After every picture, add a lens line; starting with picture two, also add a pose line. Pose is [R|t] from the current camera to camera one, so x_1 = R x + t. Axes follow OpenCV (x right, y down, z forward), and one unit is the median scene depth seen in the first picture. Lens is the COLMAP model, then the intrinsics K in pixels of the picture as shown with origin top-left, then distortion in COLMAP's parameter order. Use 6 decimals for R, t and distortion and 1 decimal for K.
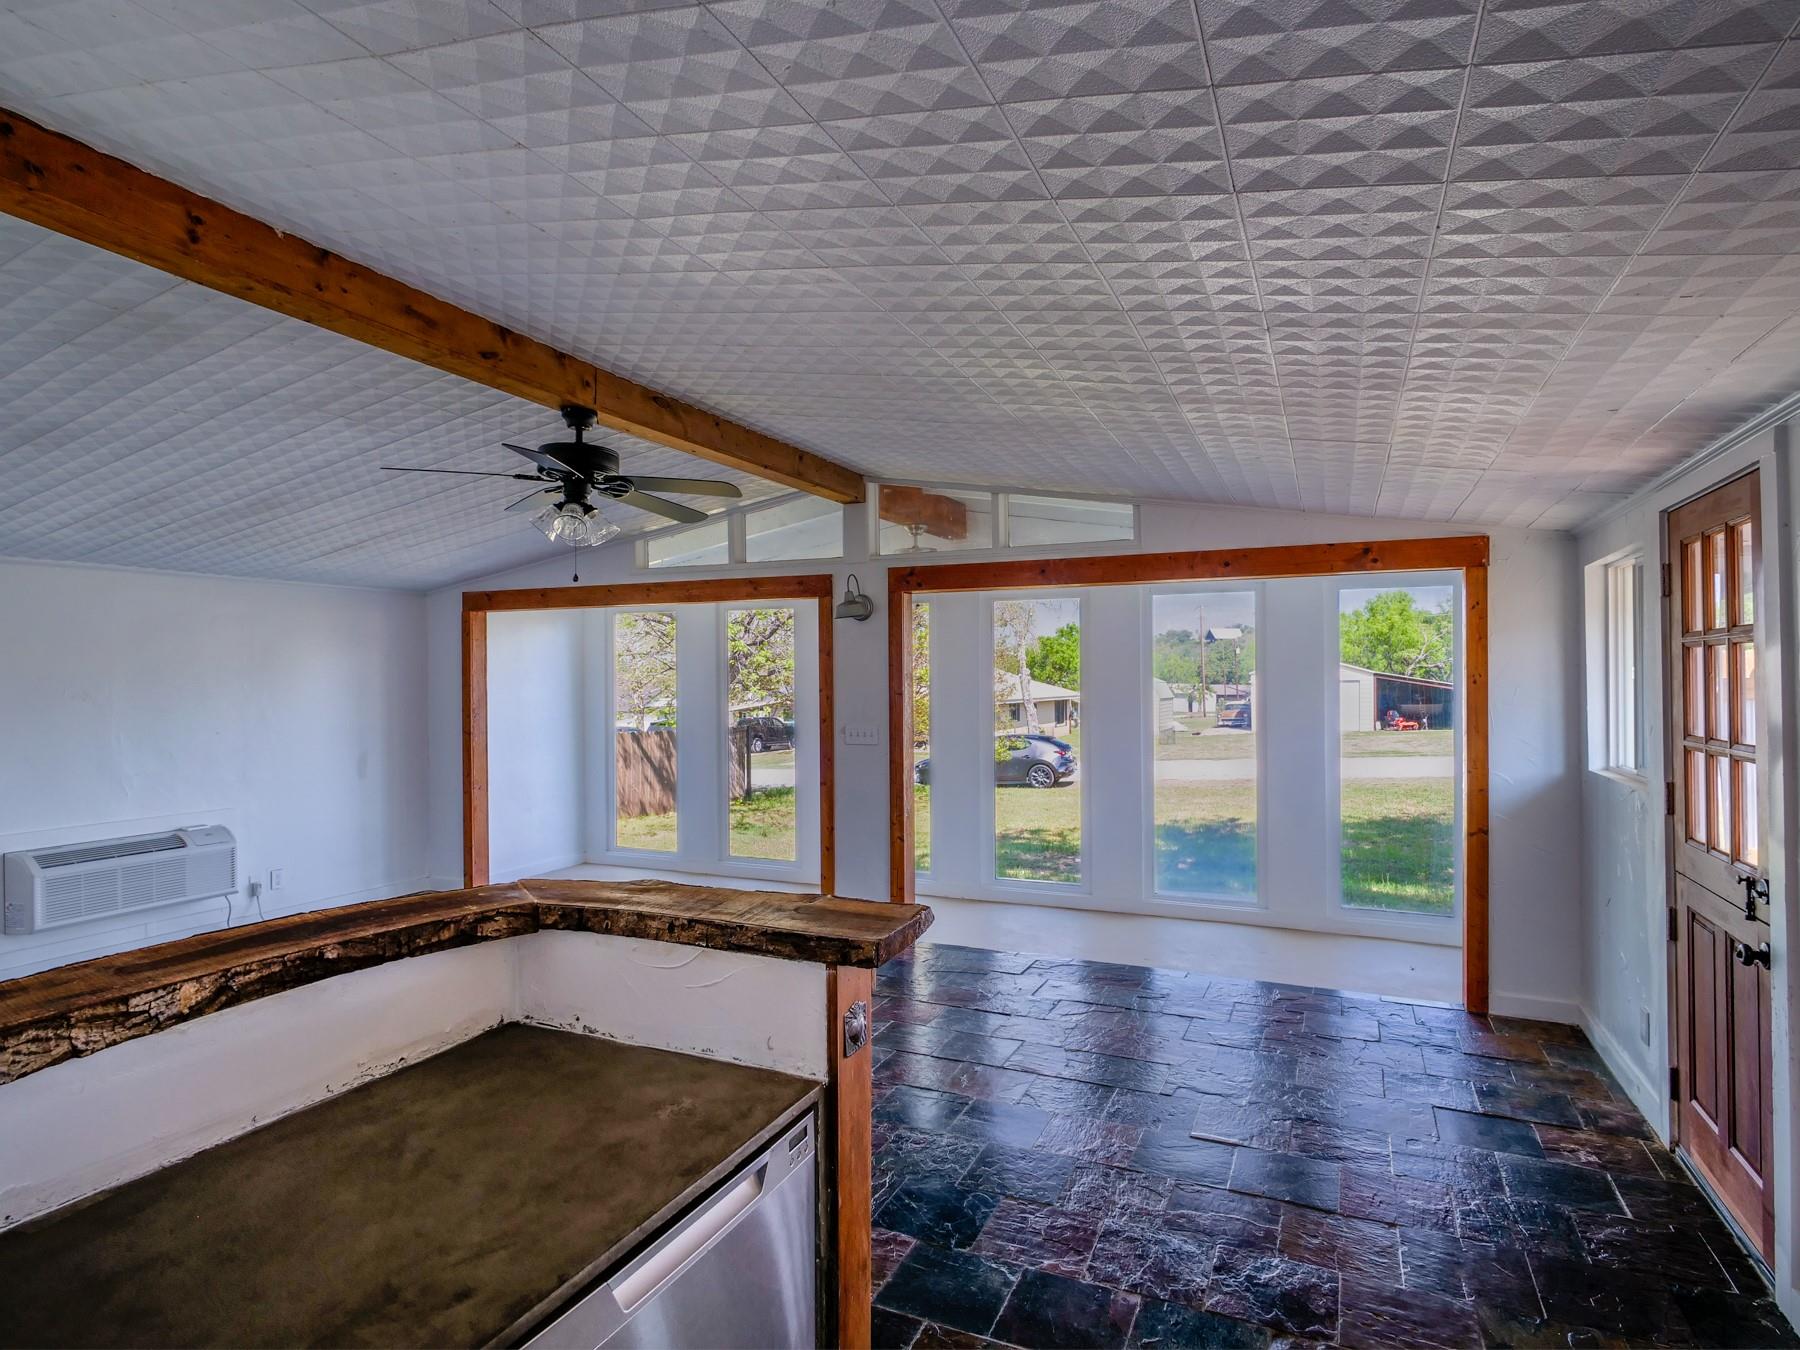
lens RADIAL K [[988.6, 0, 901.4], [0, 988.6, 676.0], [0, 0, 1]] dist [-0.016863, 0.004936]
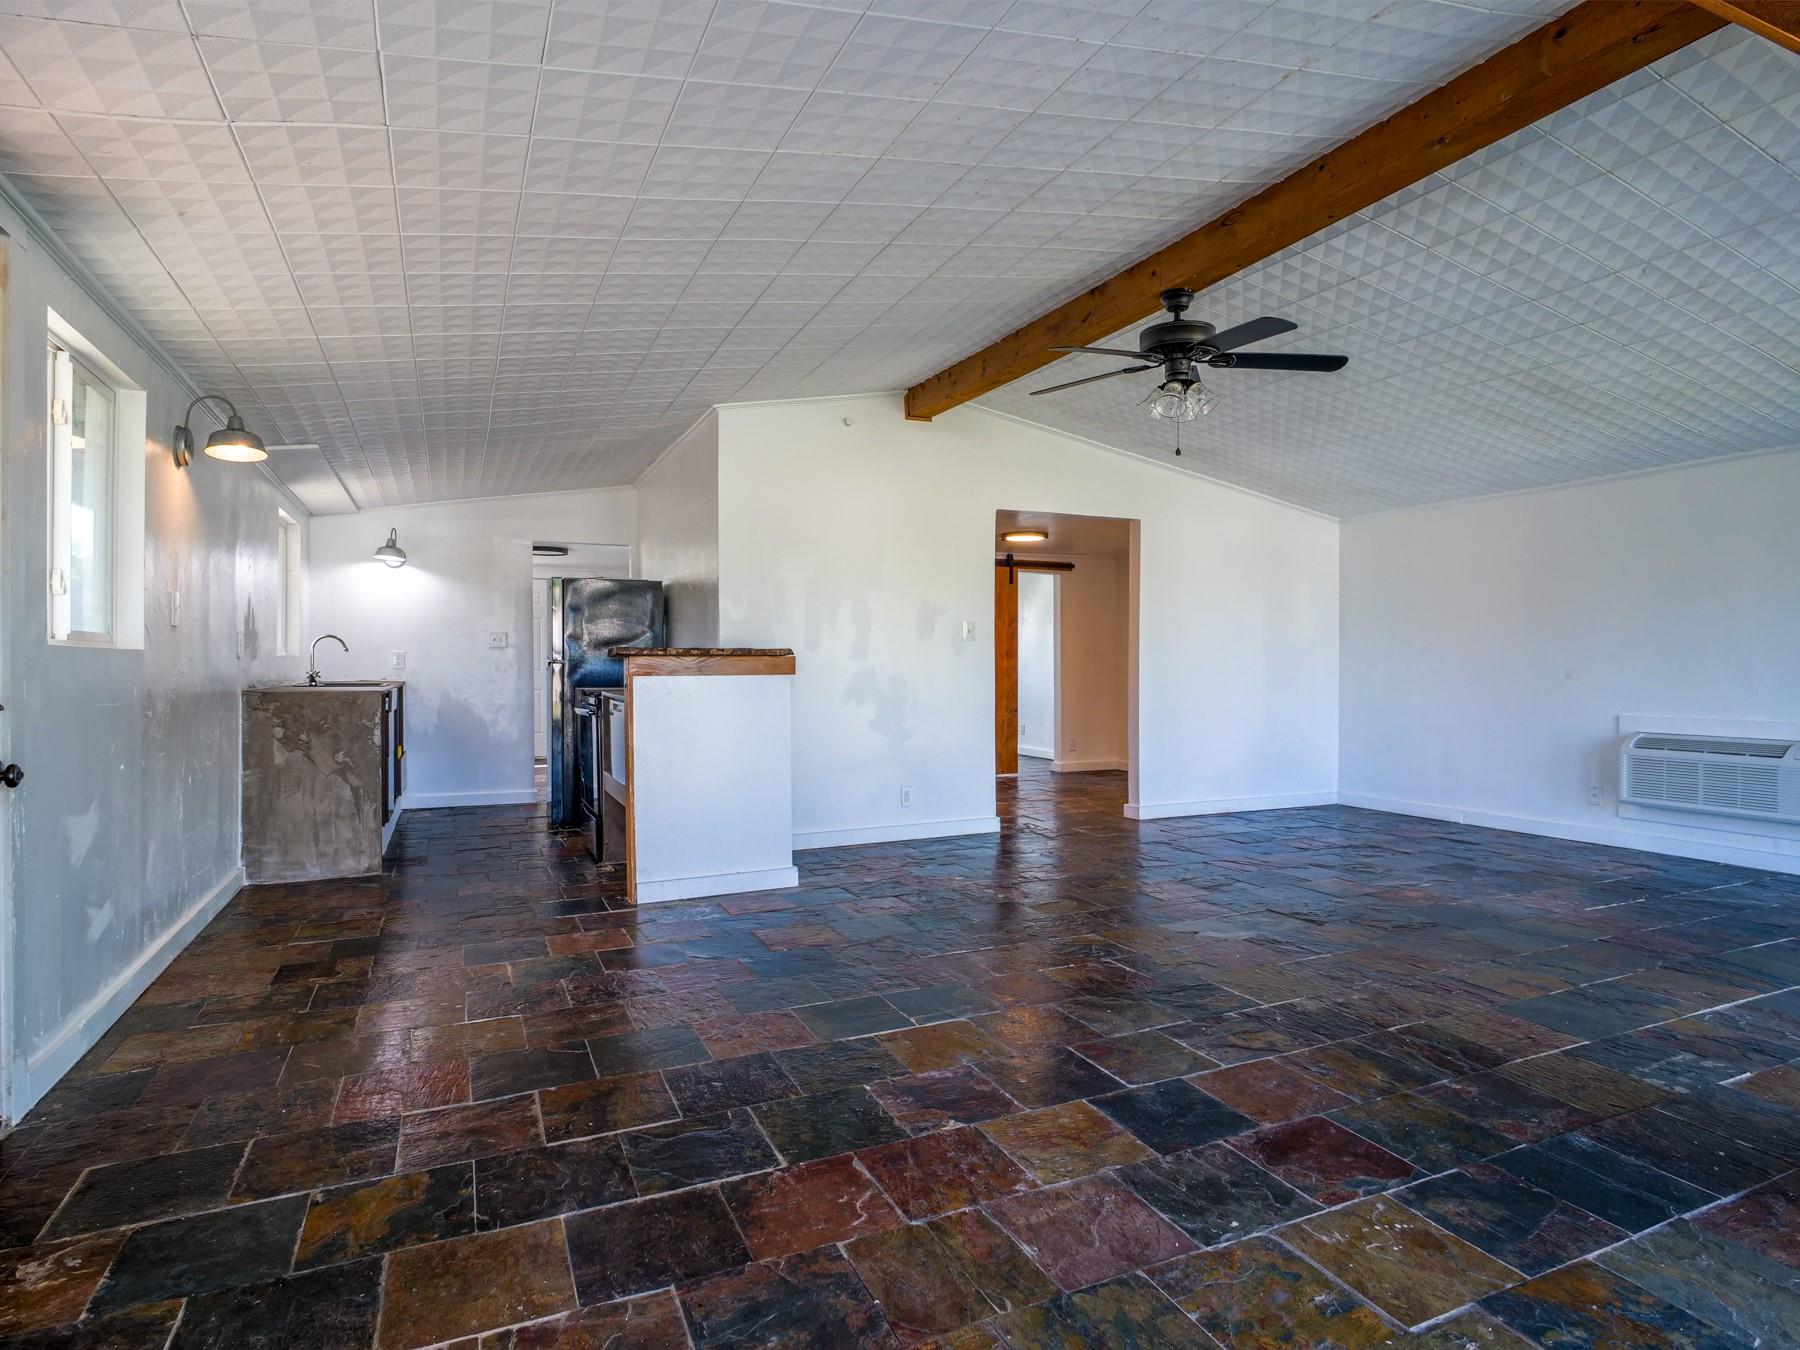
lens RADIAL K [[988.6, 0, 892.1], [0, 988.6, 672.6], [0, 0, 1]] dist [-0.016863, 0.004936]
pose [[-0.665663, 0.013614, -0.746128, 0.428959], [0.006811, 0.999903, 0.012168, 0.078773], [0.746221, 0.003018, -0.665691, 0.945579]]
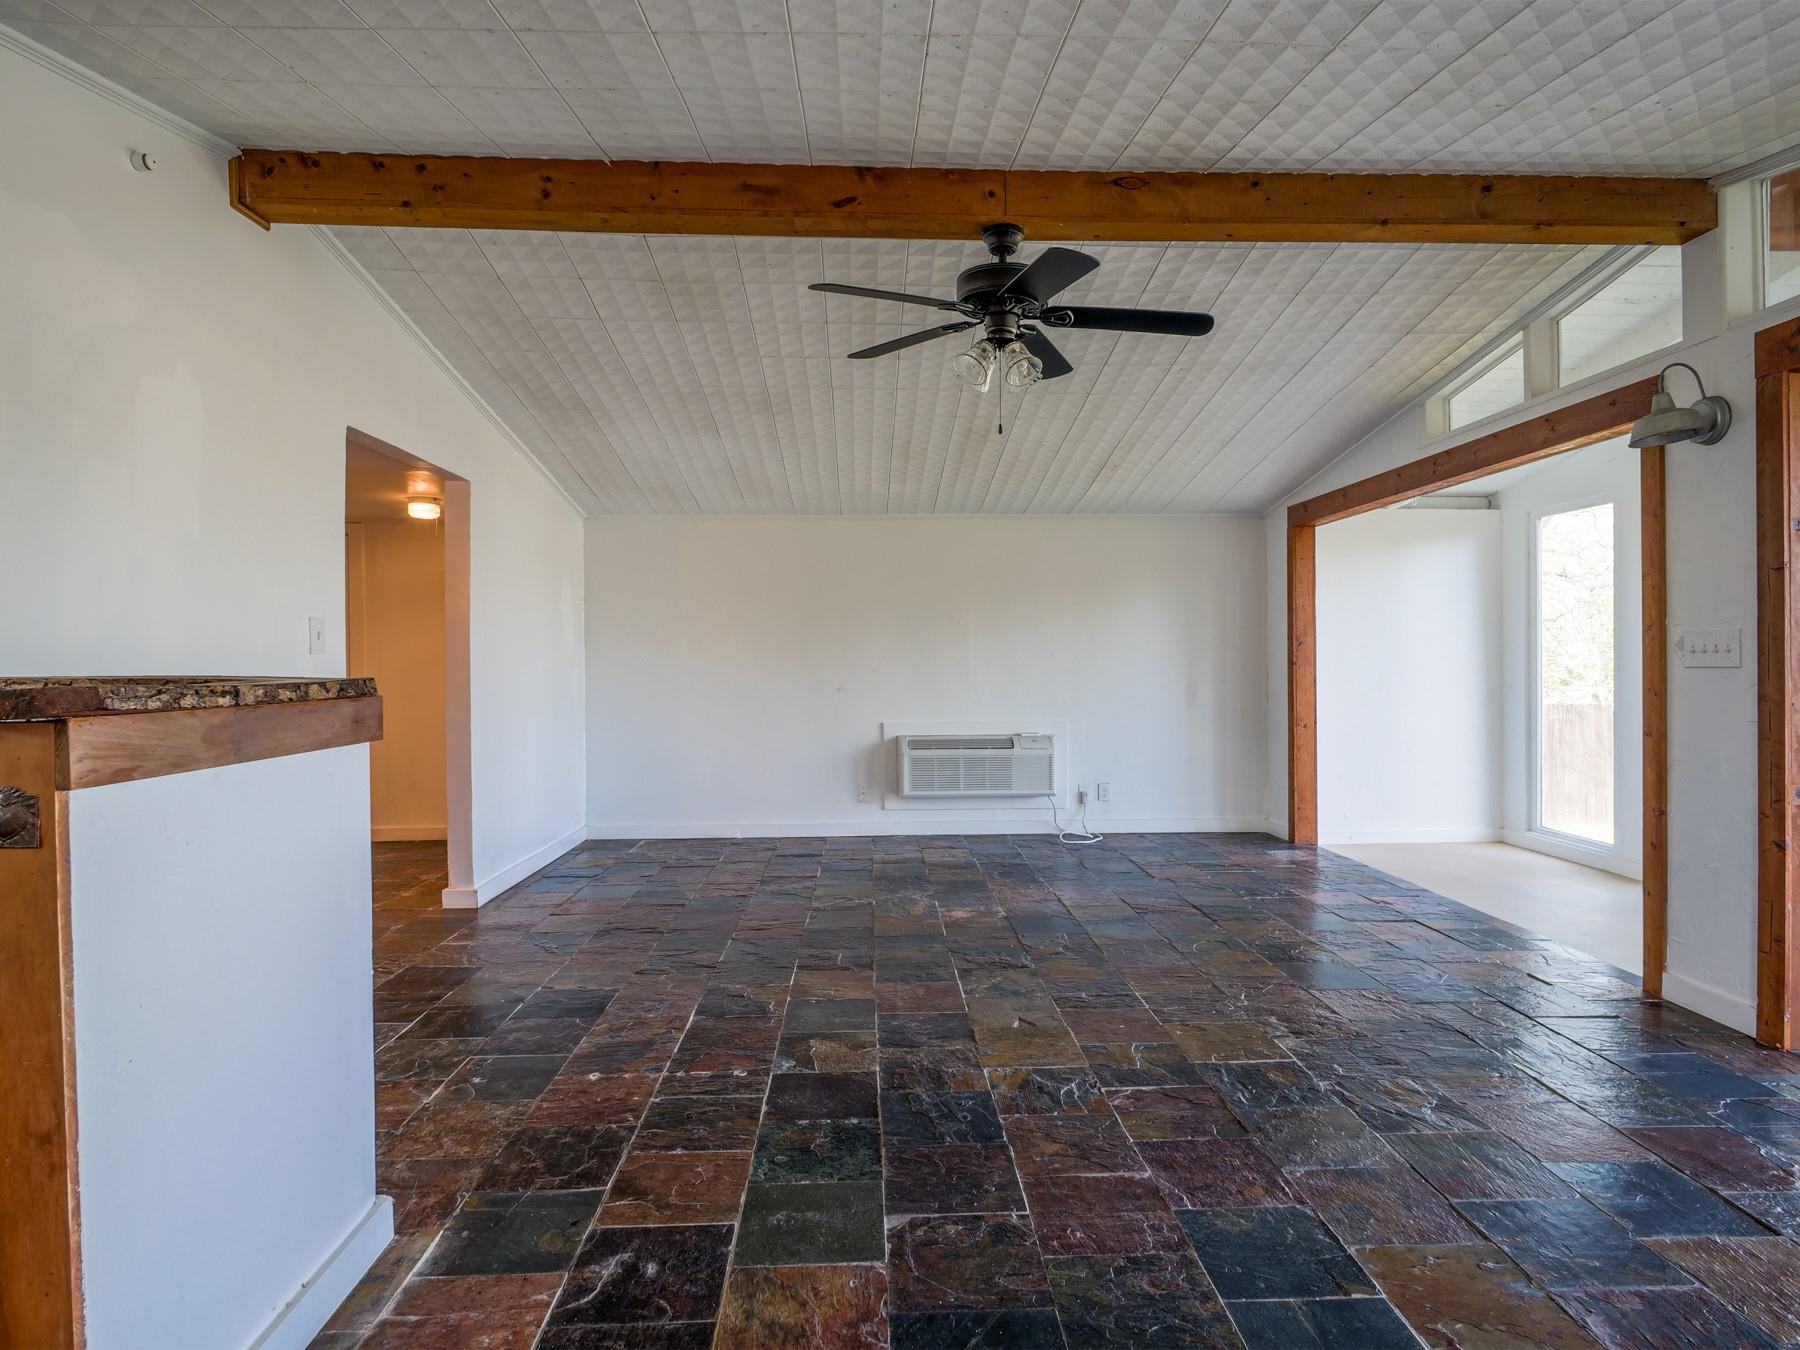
lens RADIAL K [[988.6, 0, 904.0], [0, 988.6, 671.7], [0, 0, 1]] dist [-0.016863, 0.004936]
pose [[0.437320, 0.012017, -0.899226, 0.257912], [0.003754, 0.999878, 0.015188, 0.061784], [0.899298, -0.010018, 0.437221, 0.351772]]
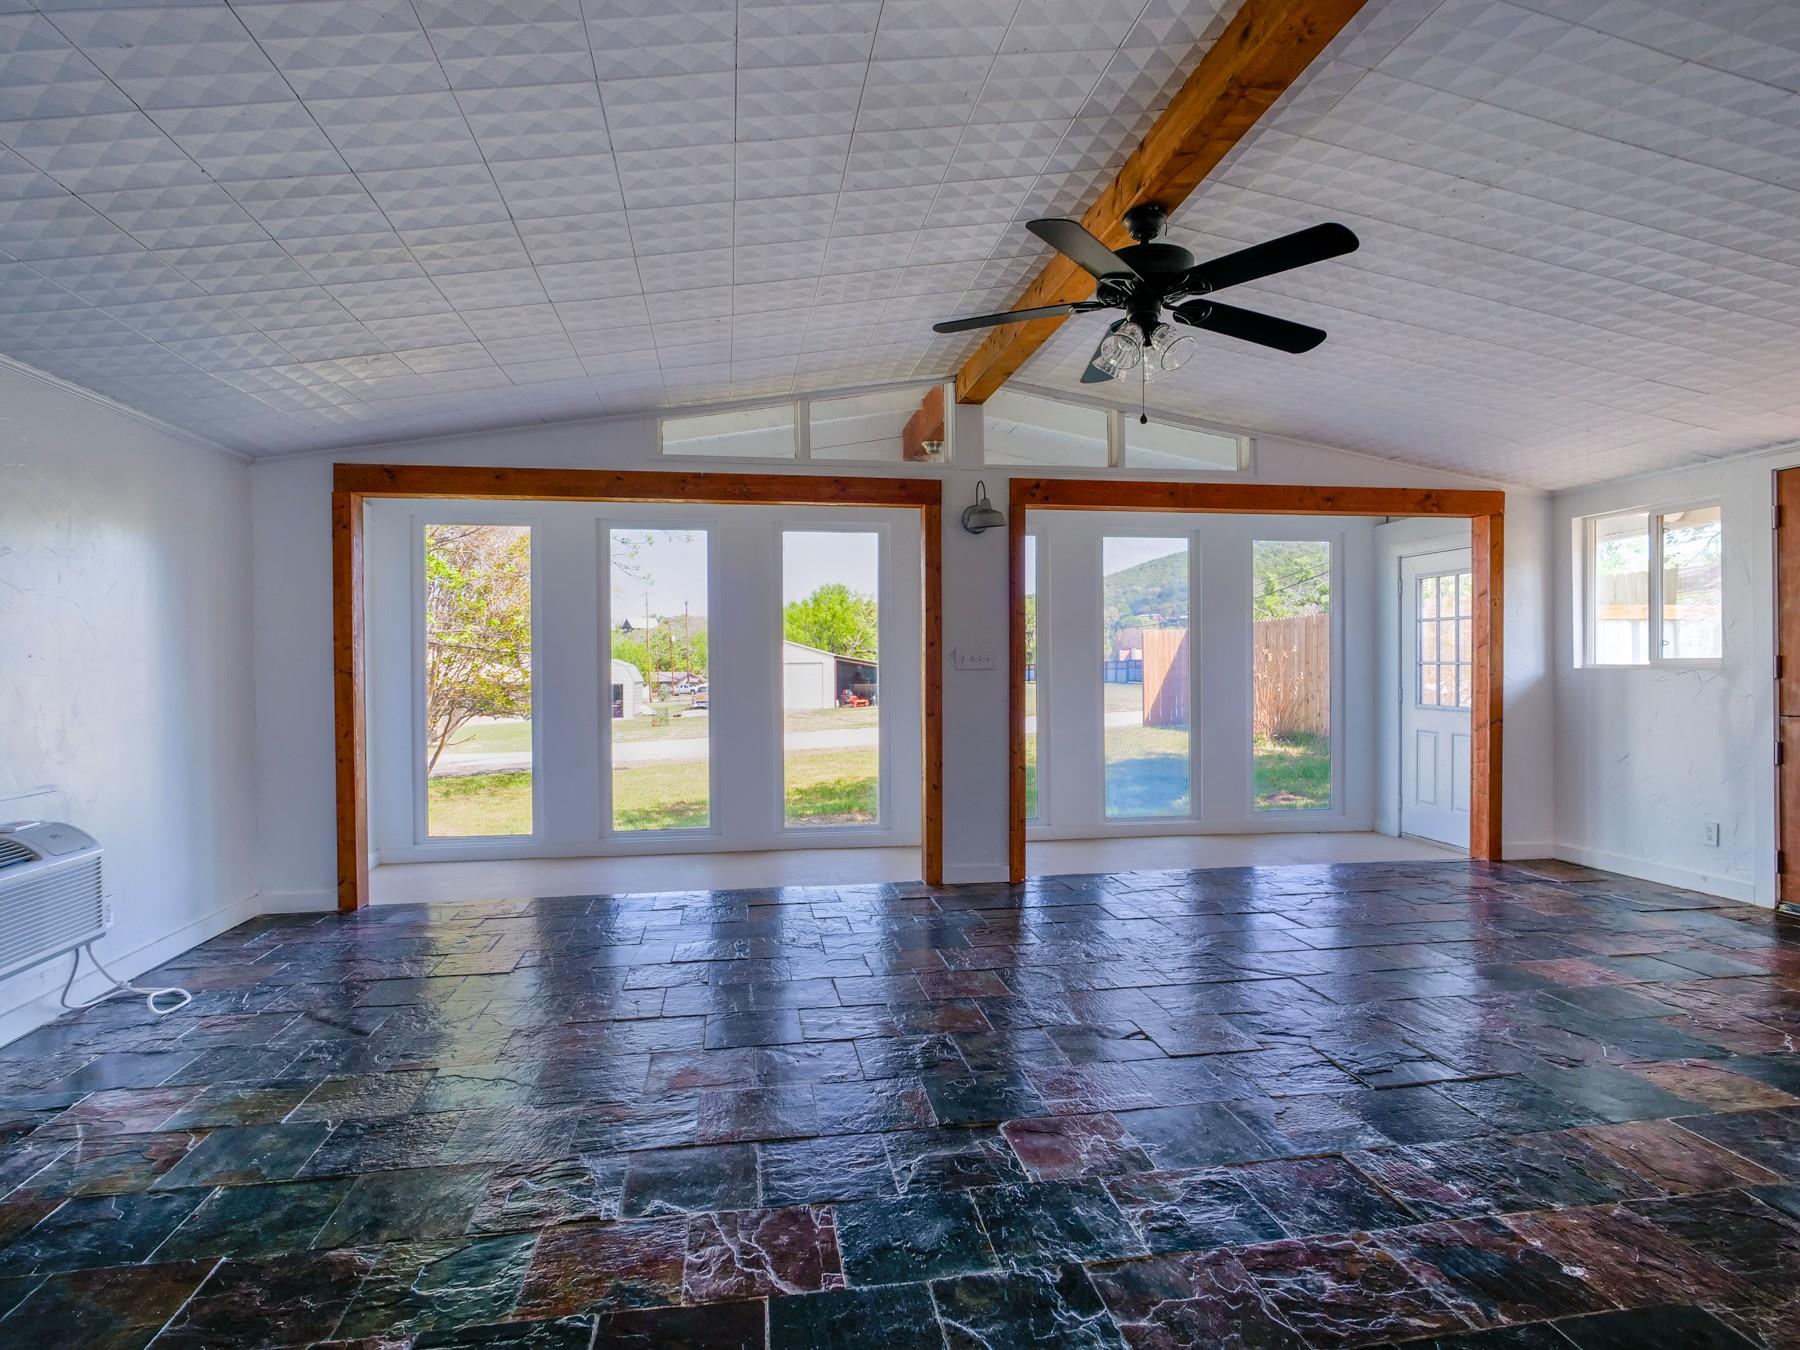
lens RADIAL K [[988.6, 0, 904.5], [0, 988.6, 665.7], [0, 0, 1]] dist [-0.016863, 0.004936]
pose [[0.834158, -0.002056, 0.551521, -0.599906], [0.001742, 0.999998, 0.001093, 0.064583], [-0.551522, 0.000049, 0.834160, 0.275948]]
